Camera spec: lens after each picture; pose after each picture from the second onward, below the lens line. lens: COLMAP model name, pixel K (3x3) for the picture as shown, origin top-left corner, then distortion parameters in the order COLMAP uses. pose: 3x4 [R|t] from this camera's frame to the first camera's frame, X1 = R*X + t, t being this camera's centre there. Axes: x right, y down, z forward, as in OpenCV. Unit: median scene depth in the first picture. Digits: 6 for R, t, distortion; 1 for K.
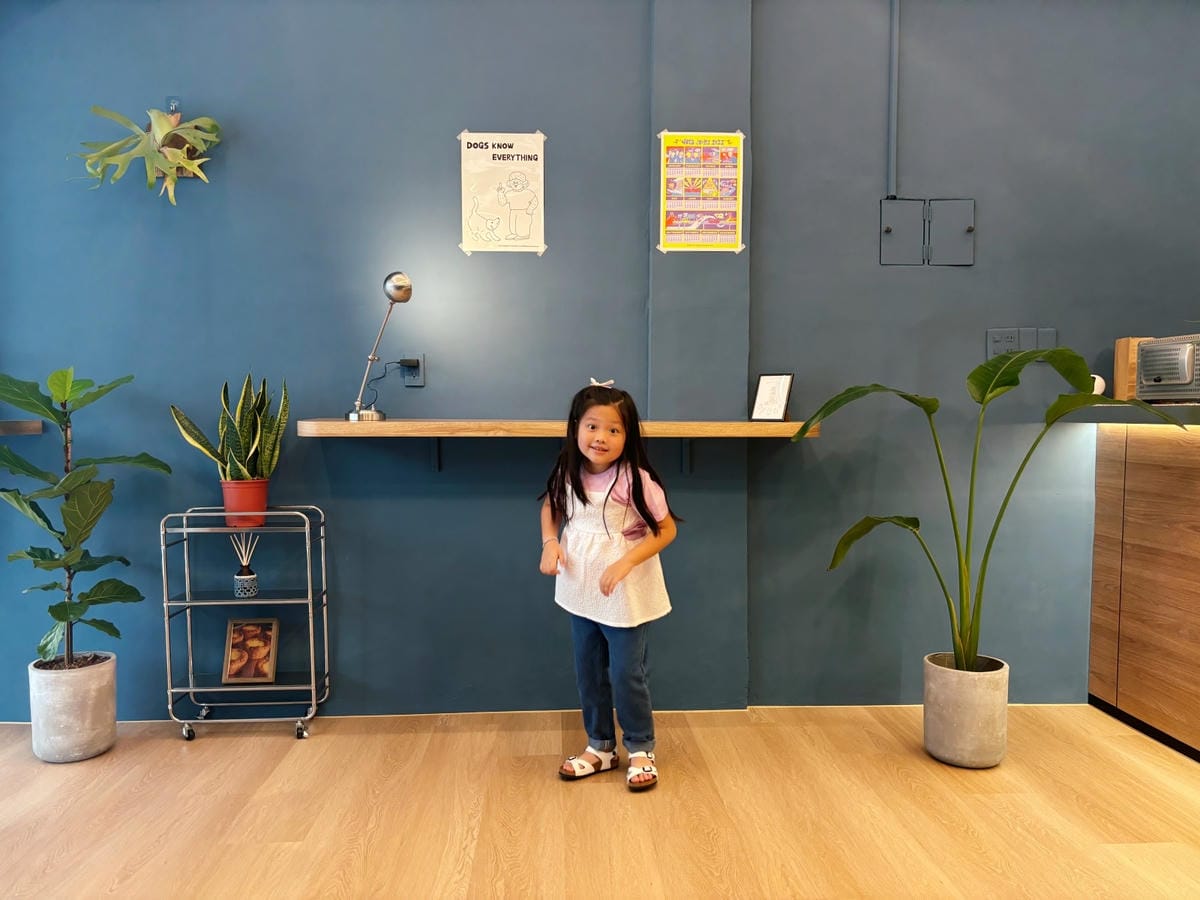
lens RADIAL K [[886.4, 0, 575.3], [0, 886.4, 451.1], [0, 0, 1]] dist [0.081636, -0.091803]
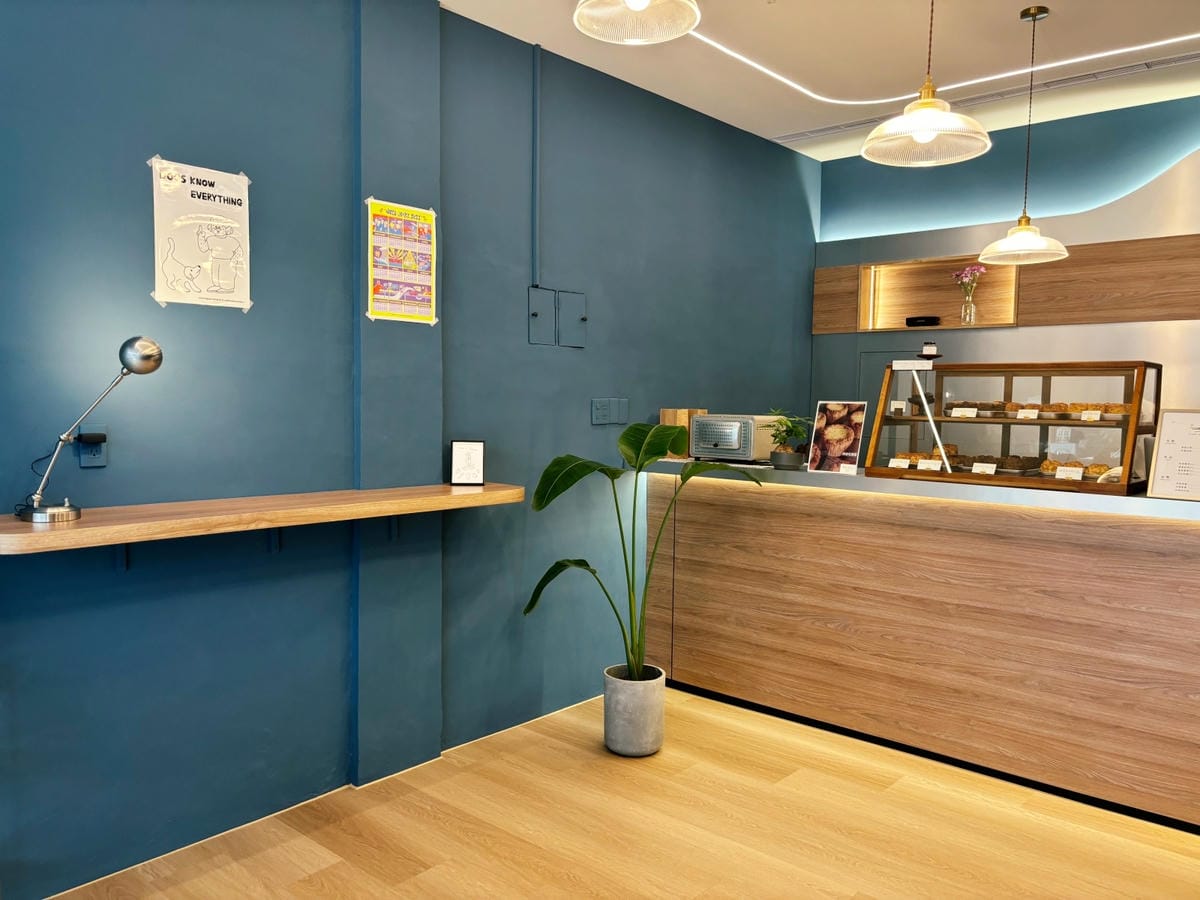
lens RADIAL K [[886.4, 0, 575.3], [0, 886.4, 451.1], [0, 0, 1]] dist [0.081636, -0.091803]
pose [[0.721982, -0.034389, 0.691057, -0.426517], [0.023948, 0.999408, 0.024715, -0.097370], [-0.691497, -0.001294, 0.722378, 0.131317]]
